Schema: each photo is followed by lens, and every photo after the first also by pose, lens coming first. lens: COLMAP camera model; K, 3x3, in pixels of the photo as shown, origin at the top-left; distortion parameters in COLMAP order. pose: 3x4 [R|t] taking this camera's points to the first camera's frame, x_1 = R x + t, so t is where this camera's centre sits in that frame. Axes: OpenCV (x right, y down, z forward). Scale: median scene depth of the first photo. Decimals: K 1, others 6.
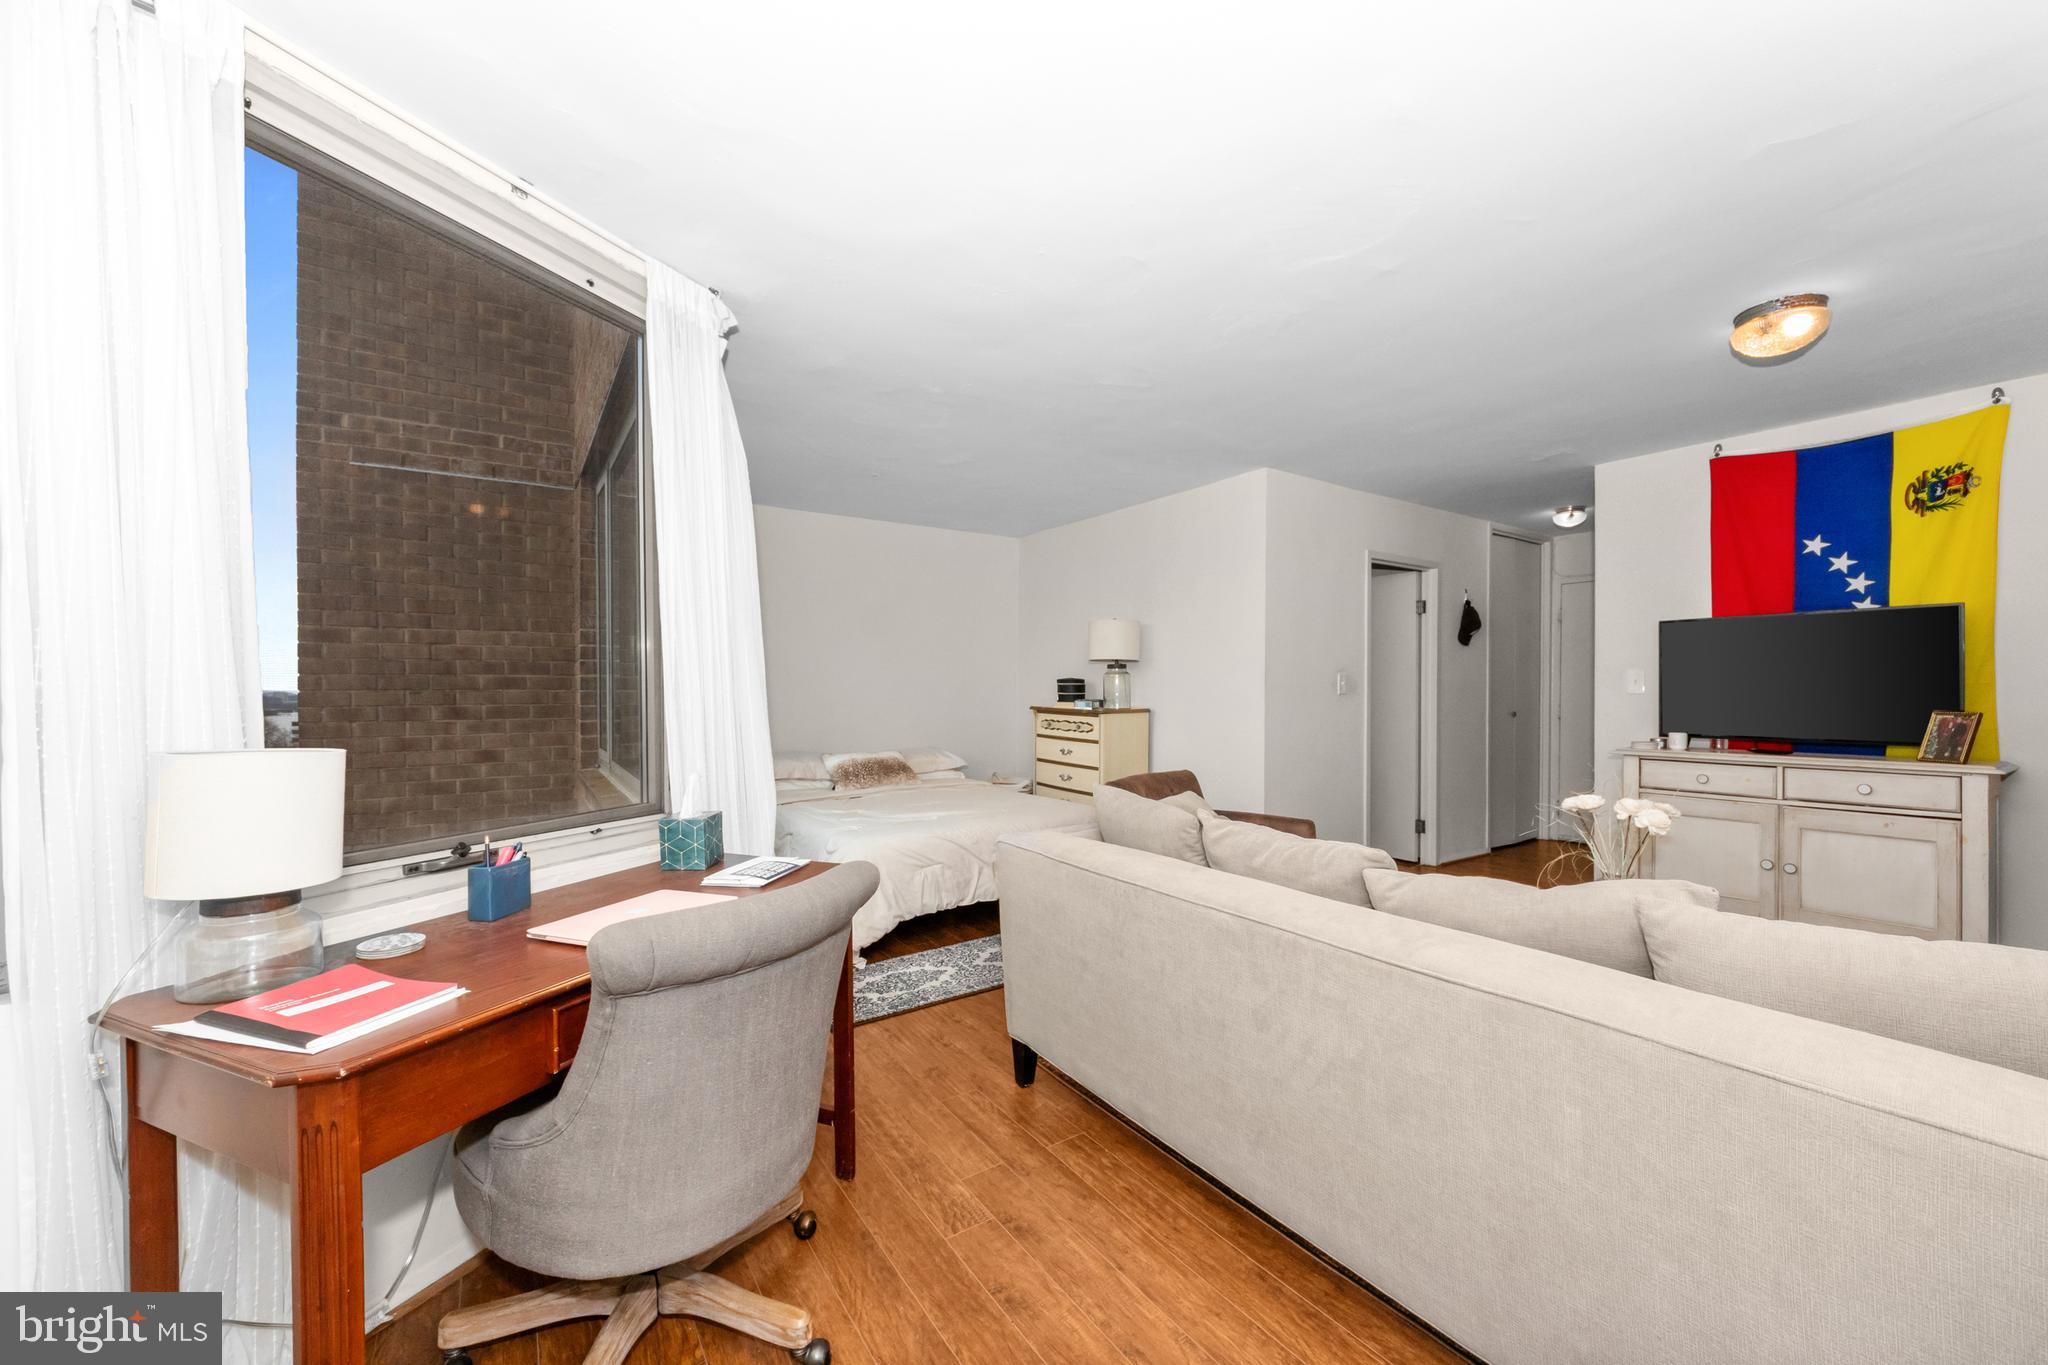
lens RADIAL K [[762.2, 0, 1026.8], [0, 762.2, 693.0], [0, 0, 1]] dist [-0.008100, 0.000205]
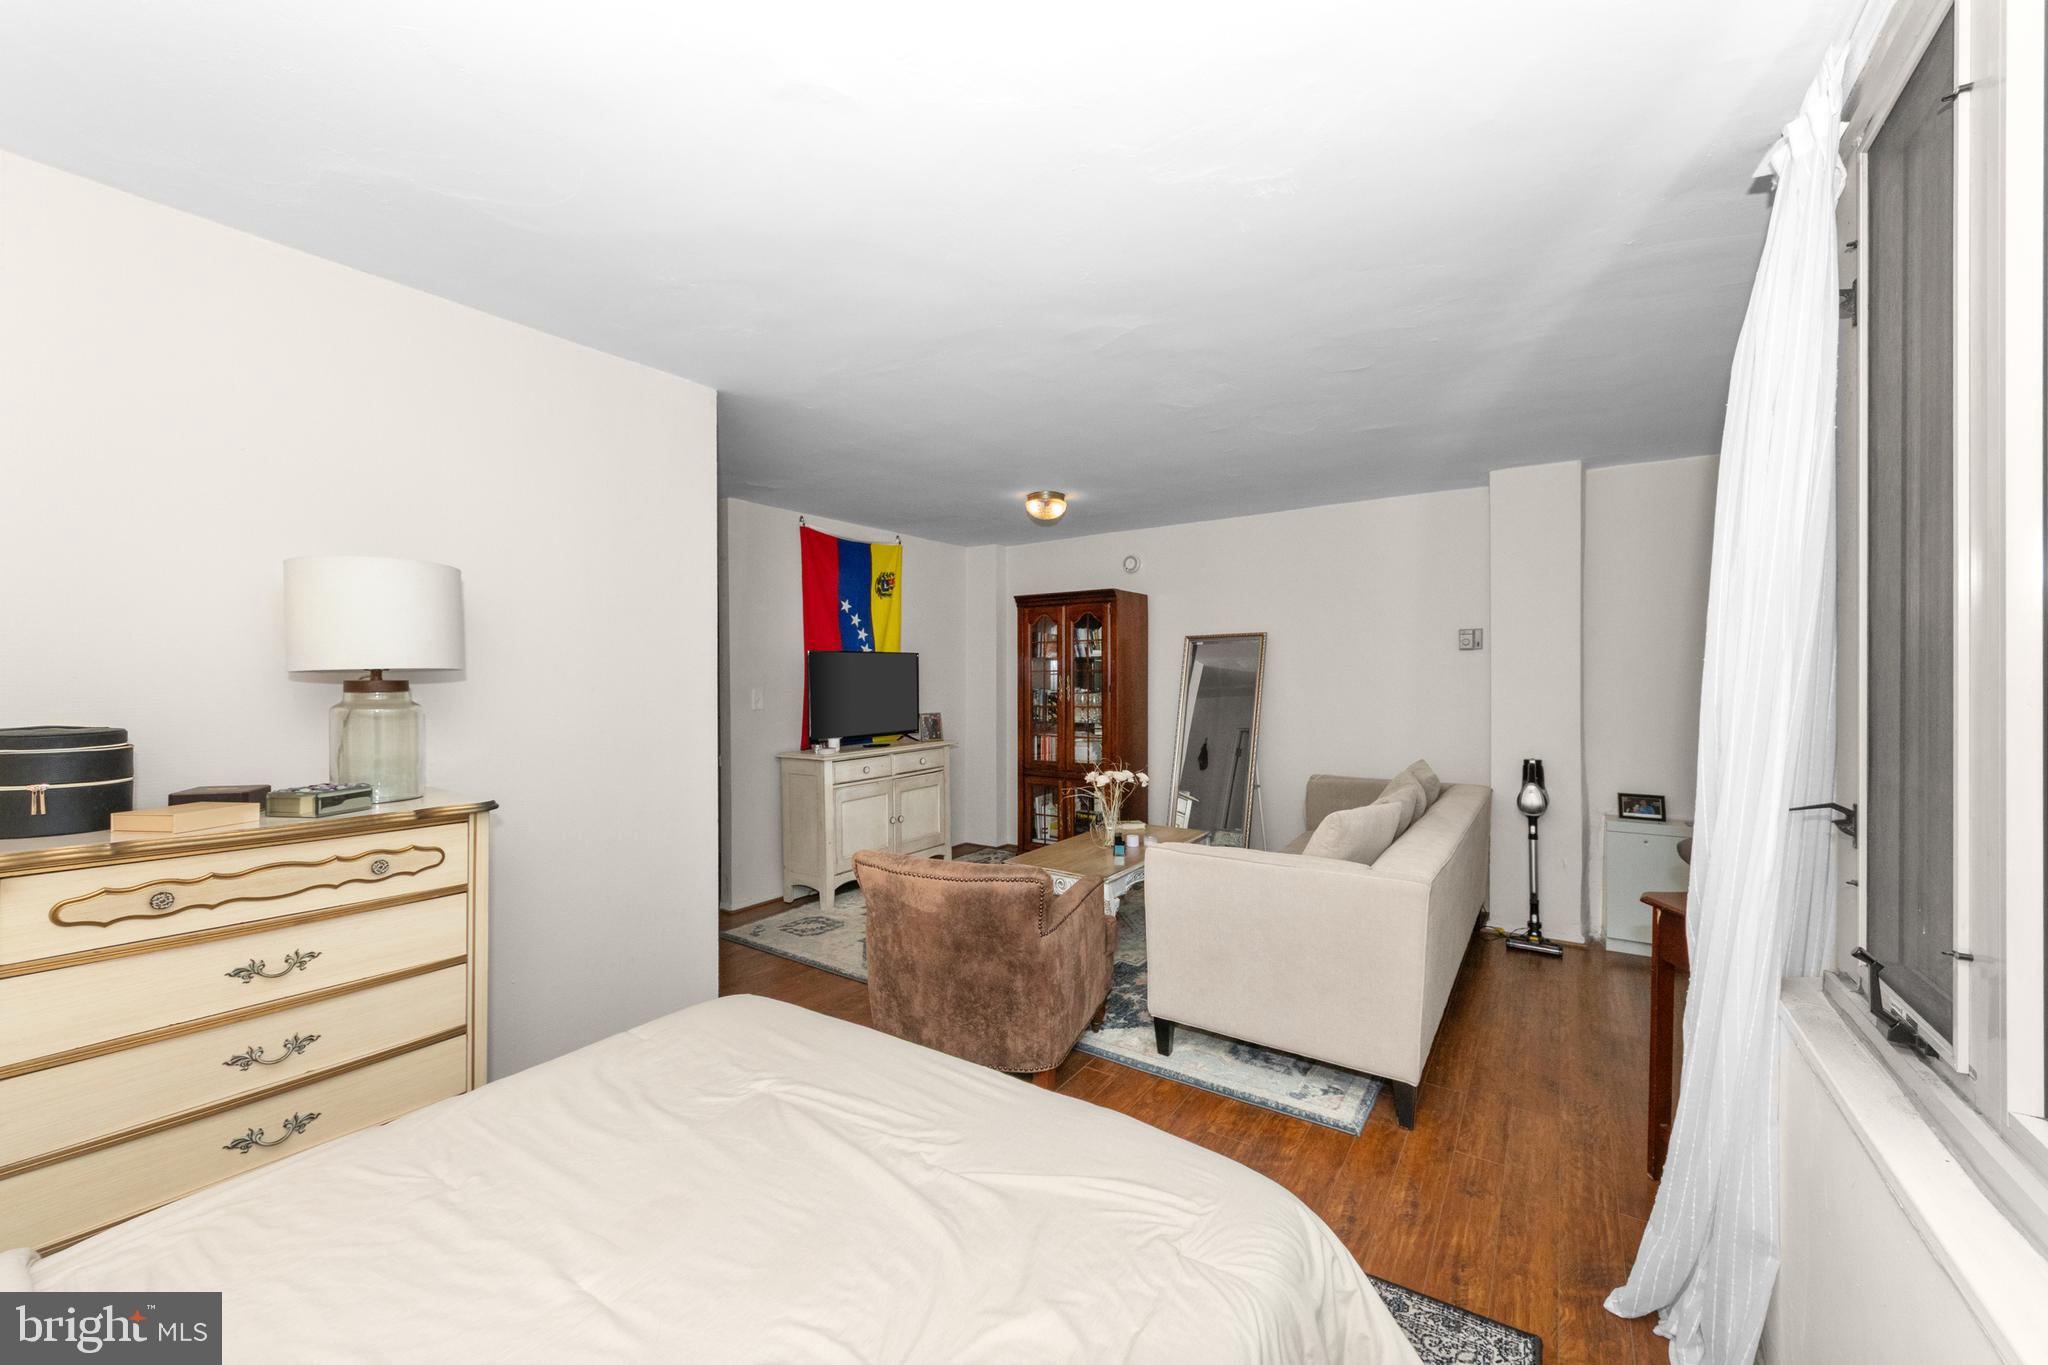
lens RADIAL K [[778.5, 0, 1032.3], [0, 778.5, 670.5], [0, 0, 1]] dist [-0.009789, -0.004260]
pose [[-0.373972, 0.010819, 0.927377, -0.510562], [0.014993, 0.999872, -0.005618, -0.052125], [-0.927319, 0.011804, -0.374086, 1.209917]]
